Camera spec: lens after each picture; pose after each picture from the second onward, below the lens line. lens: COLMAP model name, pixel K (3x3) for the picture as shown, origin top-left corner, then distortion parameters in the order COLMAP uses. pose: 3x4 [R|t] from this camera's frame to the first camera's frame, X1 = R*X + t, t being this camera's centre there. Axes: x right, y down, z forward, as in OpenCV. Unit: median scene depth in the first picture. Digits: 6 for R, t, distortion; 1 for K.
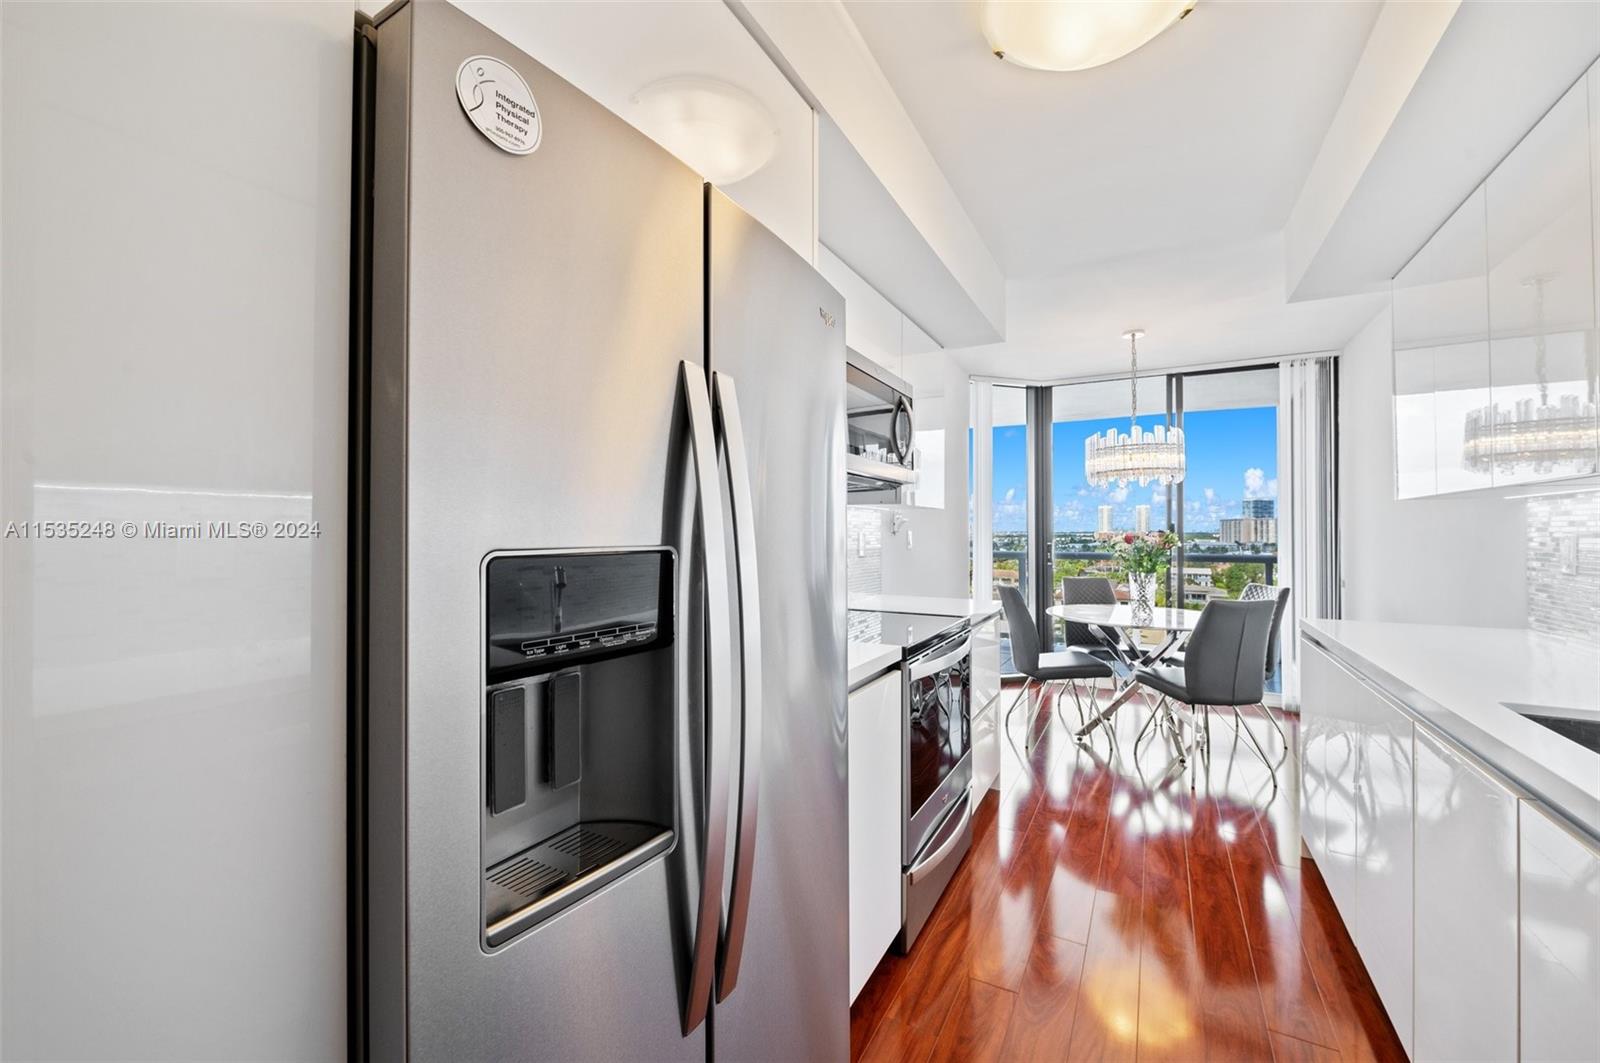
lens RADIAL K [[628.5, 0, 823.5], [0, 628.5, 527.5], [0, 0, 1]] dist [-0.000583, -0.000041]
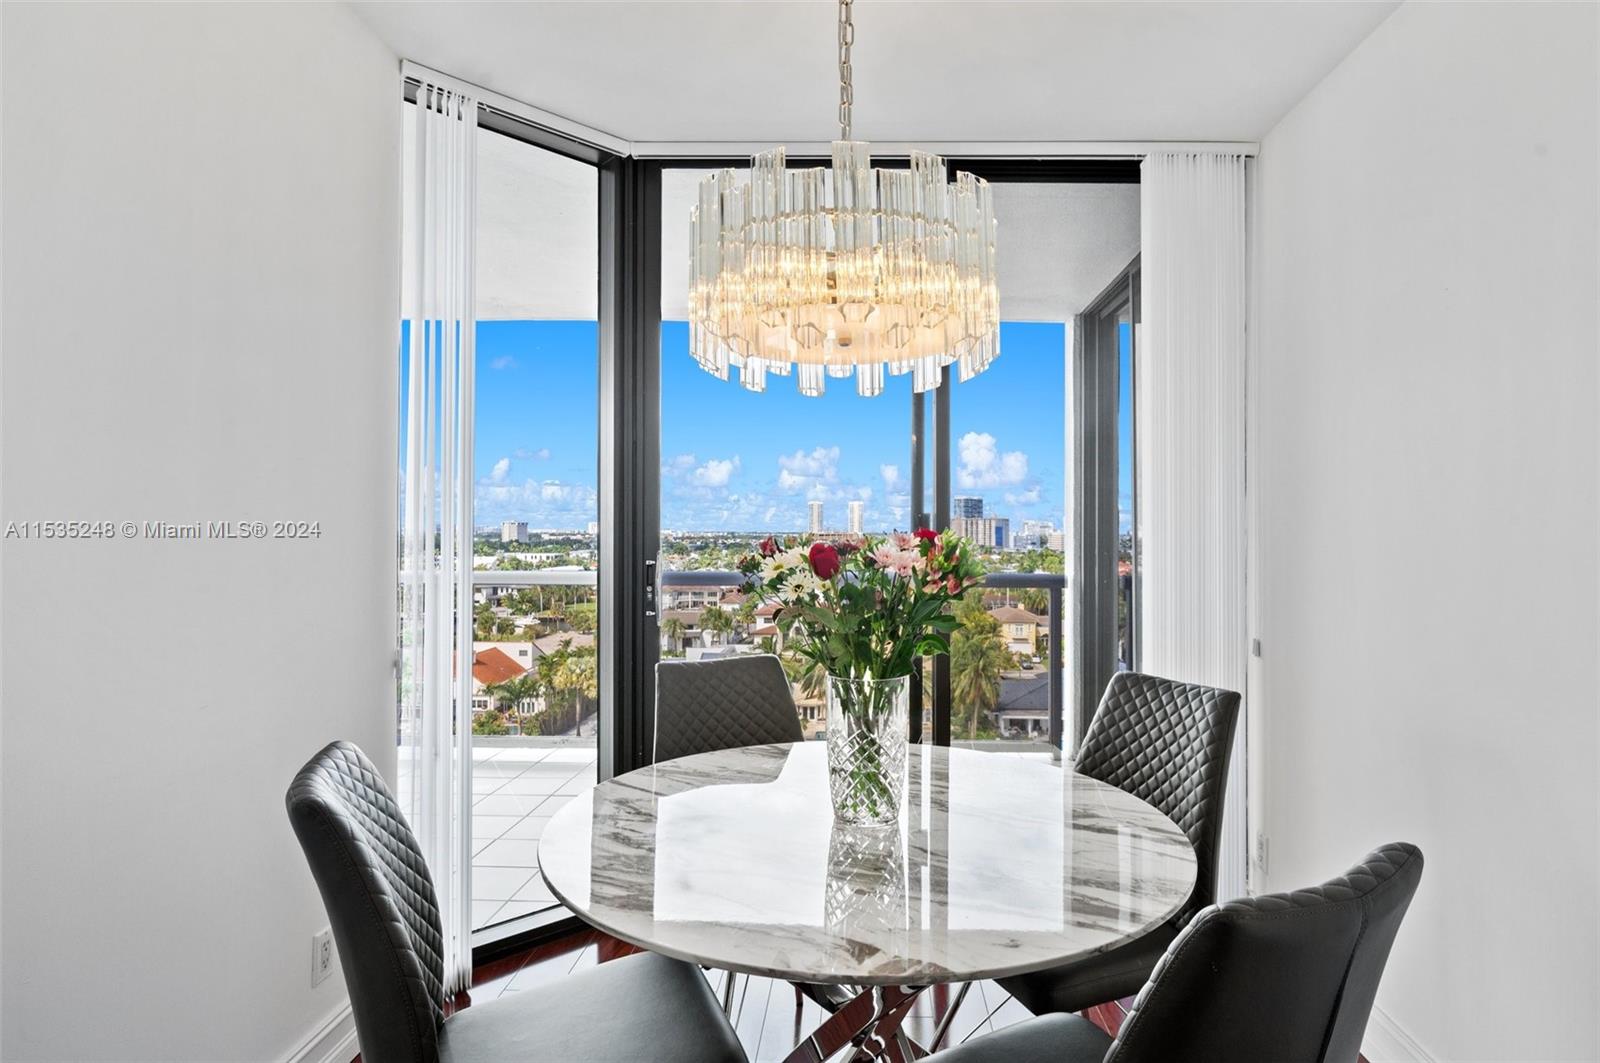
lens RADIAL K [[780.1, 0, 800.0], [0, 780.1, 531.5], [0, 0, 1]] dist [0.000142, -0.000003]
pose [[0.920991, 0.001980, 0.389578, 0.330364], [-0.004069, 0.999981, 0.004539, 0.004342], [-0.389562, -0.005765, 0.920982, 0.664474]]
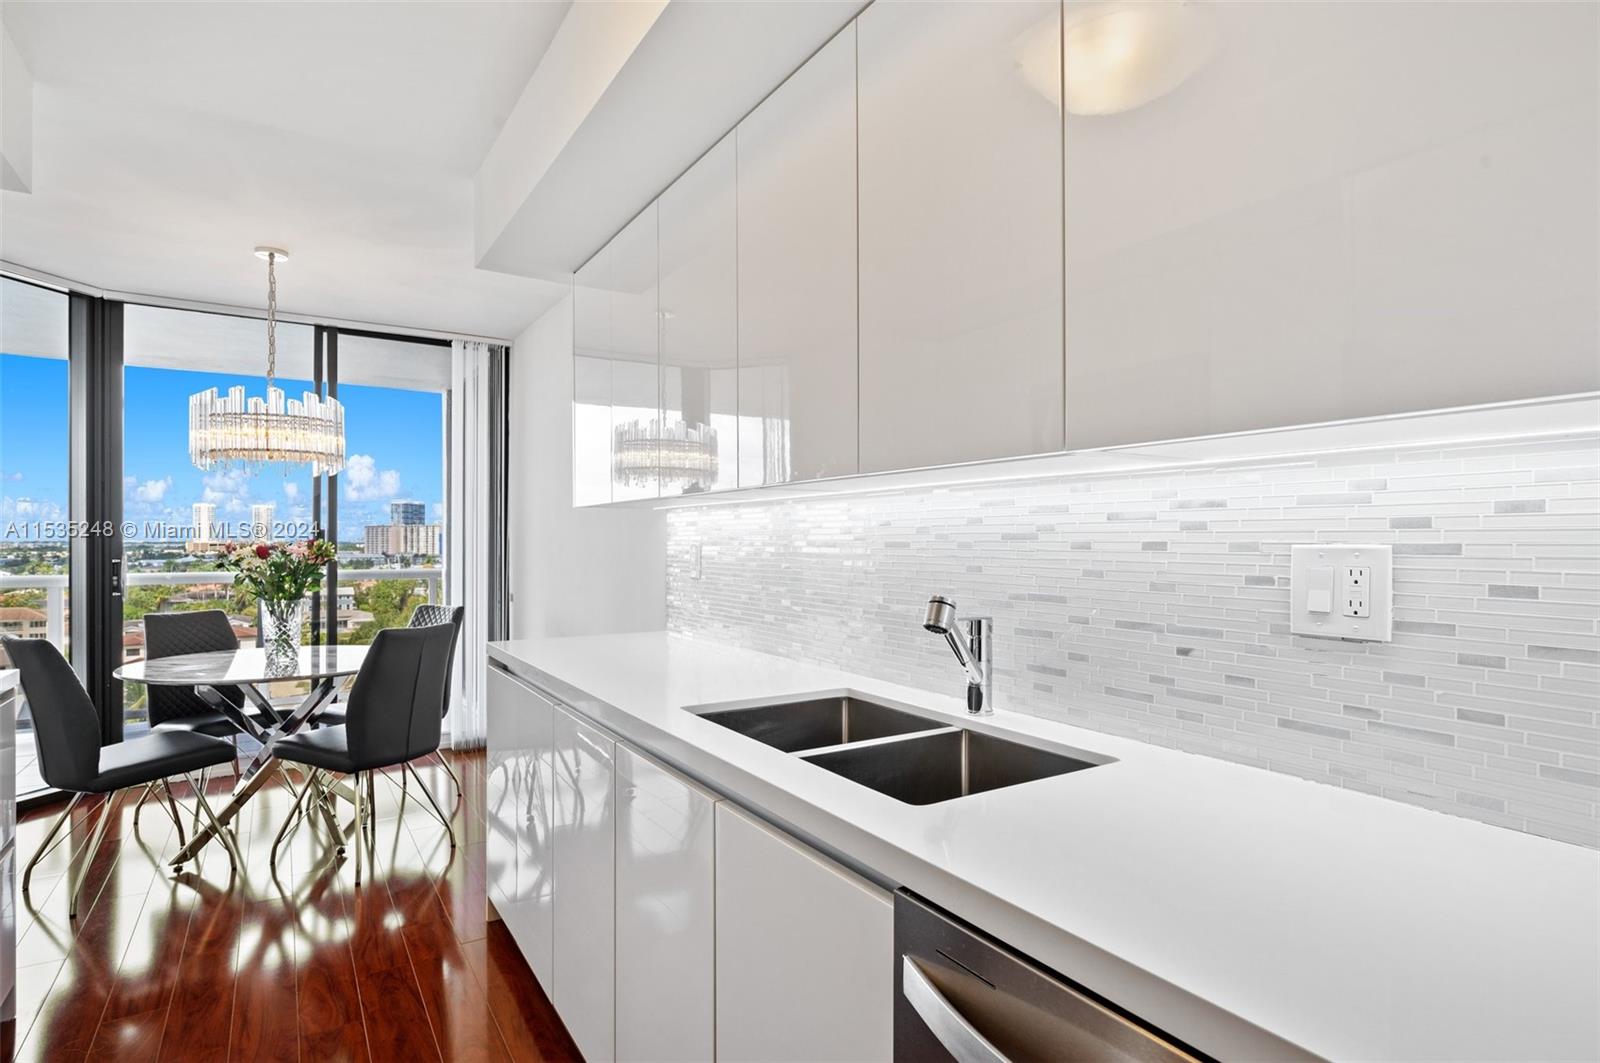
lens RADIAL K [[810.6, 0, 798.6], [0, 810.6, 536.1], [0, 0, 1]] dist [-0.003756, 0.000000]
pose [[0.492267, 0.003011, 0.870439, 0.006398], [-0.003454, 0.999993, -0.001505, 0.000543], [-0.870438, -0.002266, 0.492273, 0.056858]]
